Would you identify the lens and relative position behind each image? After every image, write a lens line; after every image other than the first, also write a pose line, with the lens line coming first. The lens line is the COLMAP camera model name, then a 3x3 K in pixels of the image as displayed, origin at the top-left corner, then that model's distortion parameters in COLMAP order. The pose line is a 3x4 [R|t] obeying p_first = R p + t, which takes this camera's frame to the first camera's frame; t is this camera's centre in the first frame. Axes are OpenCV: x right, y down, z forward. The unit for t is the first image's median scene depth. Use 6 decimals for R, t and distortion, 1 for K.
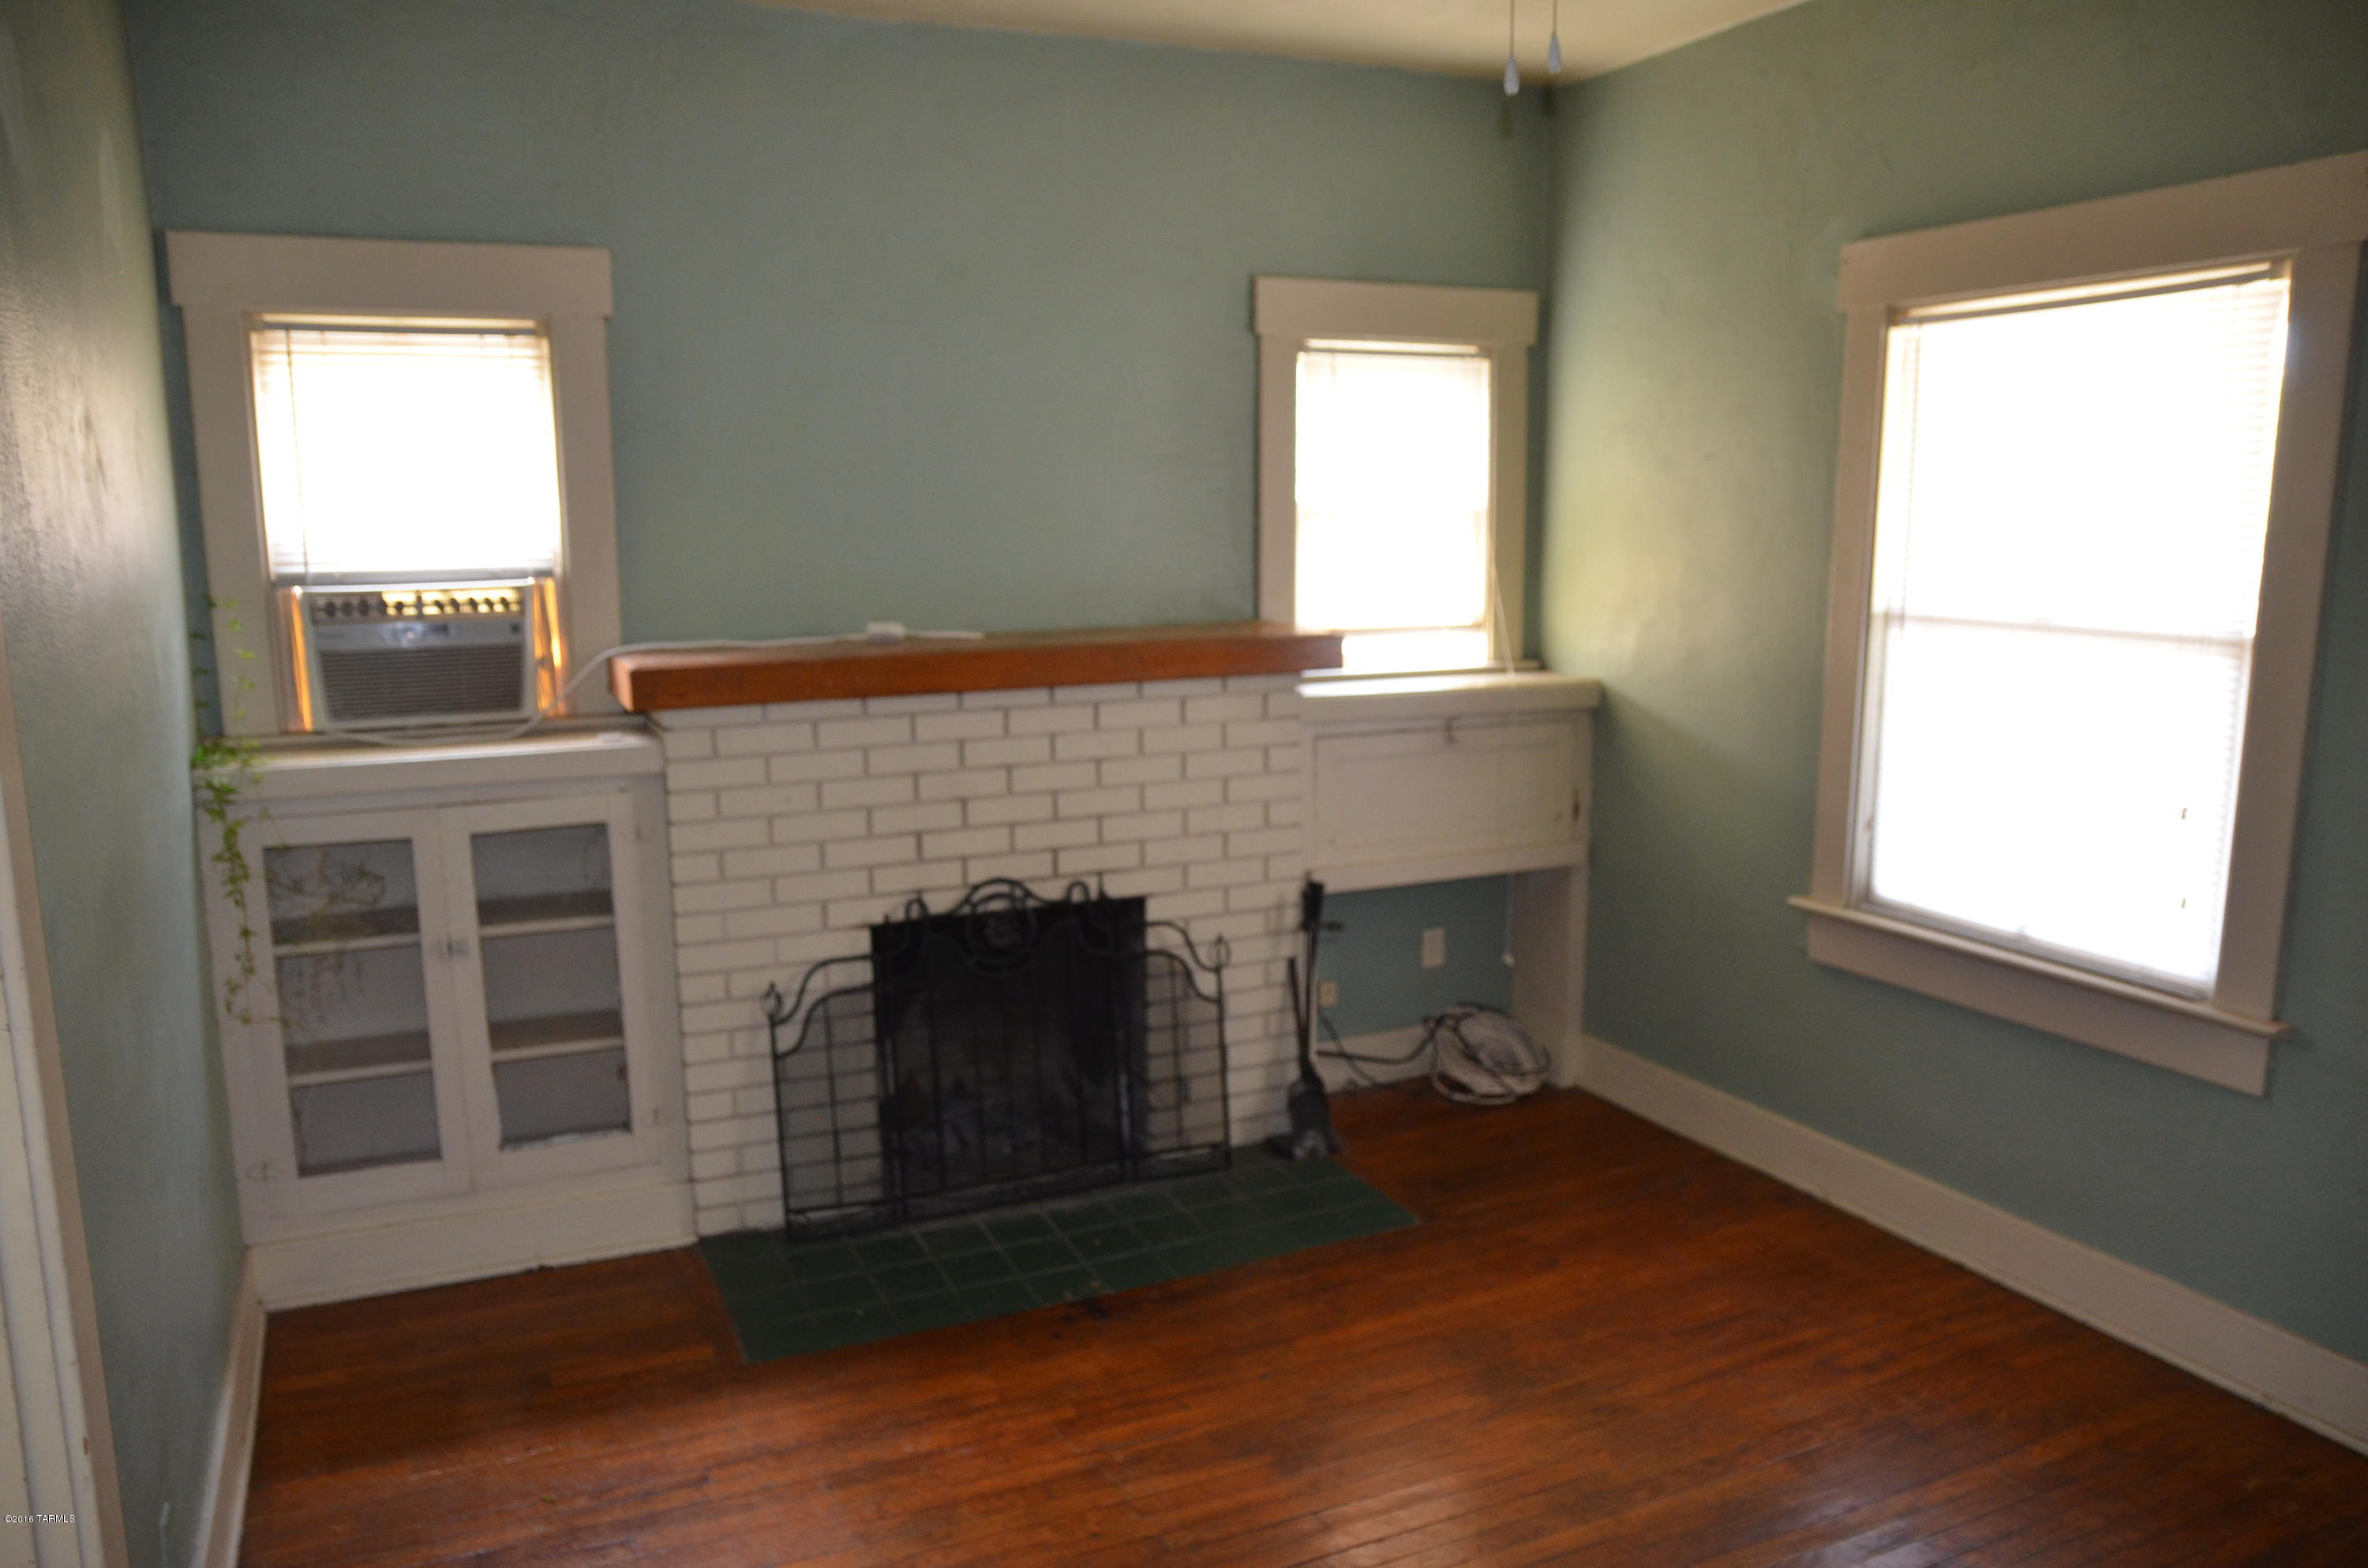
lens RADIAL K [[1765.8, 0, 1185.3], [0, 1765.8, 827.4], [0, 0, 1]] dist [-0.113159, 0.120627]
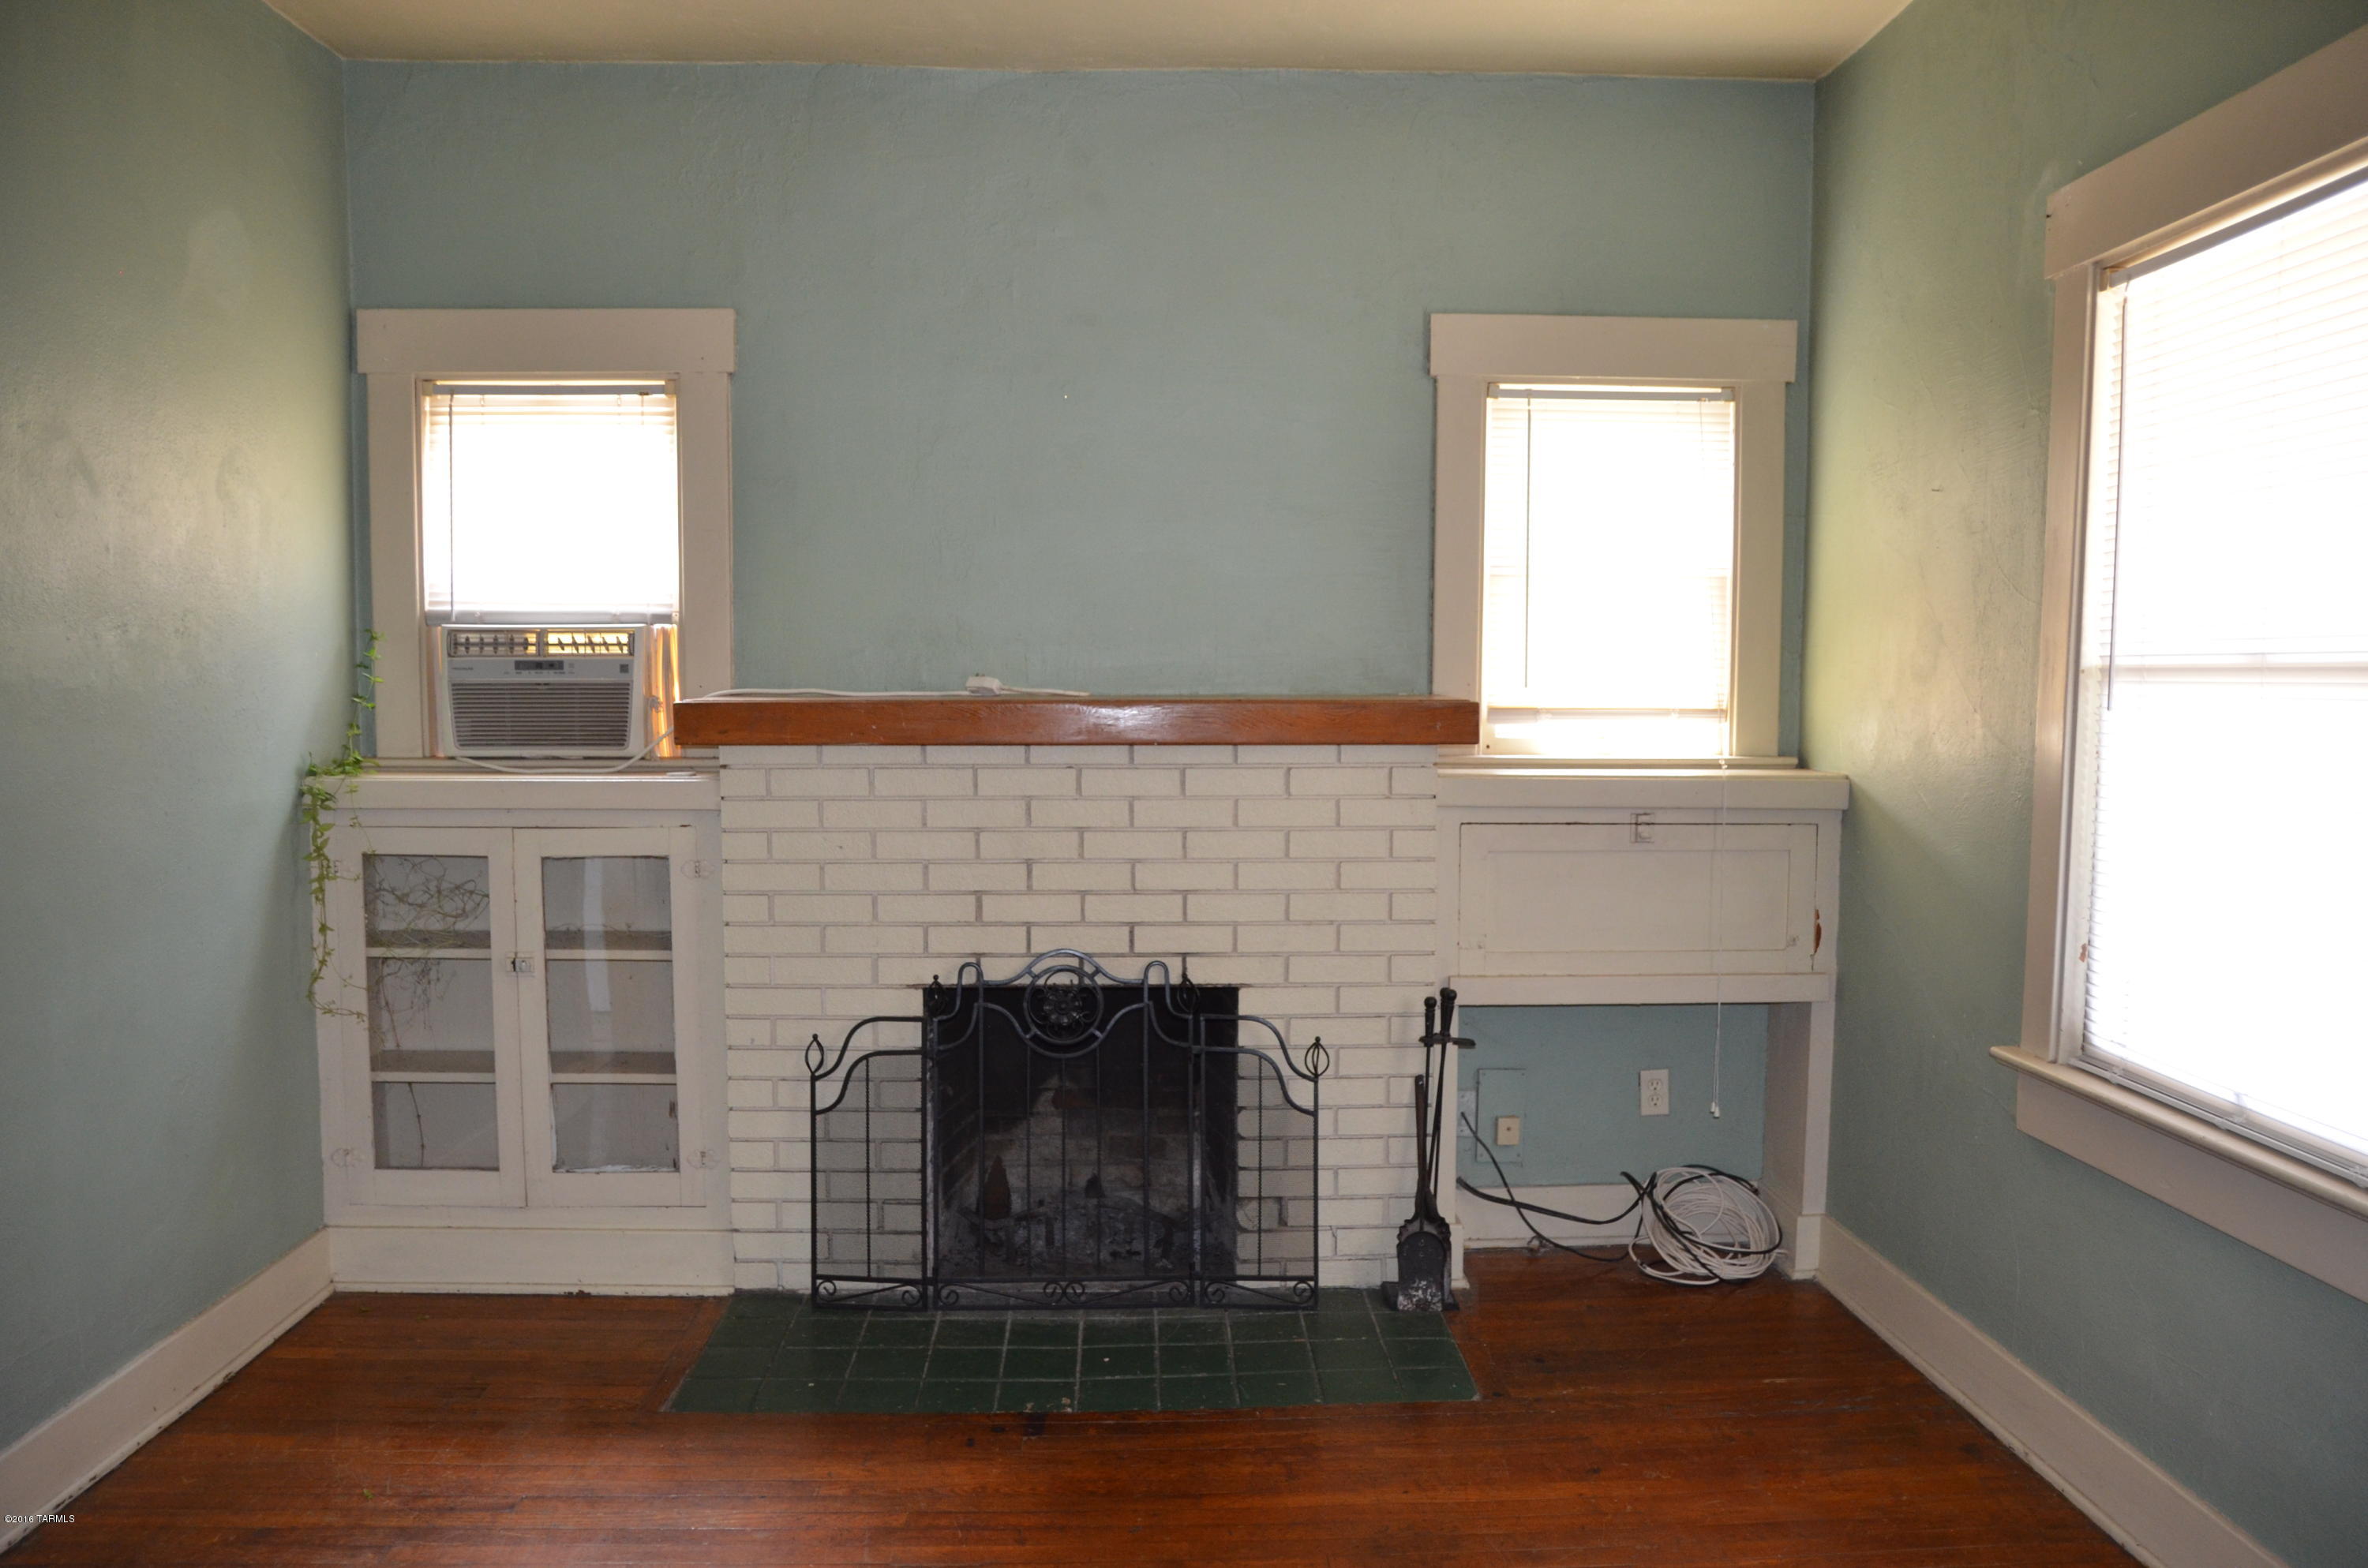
lens RADIAL K [[1765.8, 0, 1185.3], [0, 1765.8, 827.4], [0, 0, 1]] dist [-0.113159, 0.120627]
pose [[0.921945, 0.042871, -0.384940, 0.315908], [-0.080825, 0.993270, -0.082957, 0.037823], [0.378793, 0.107594, 0.919206, 0.168335]]
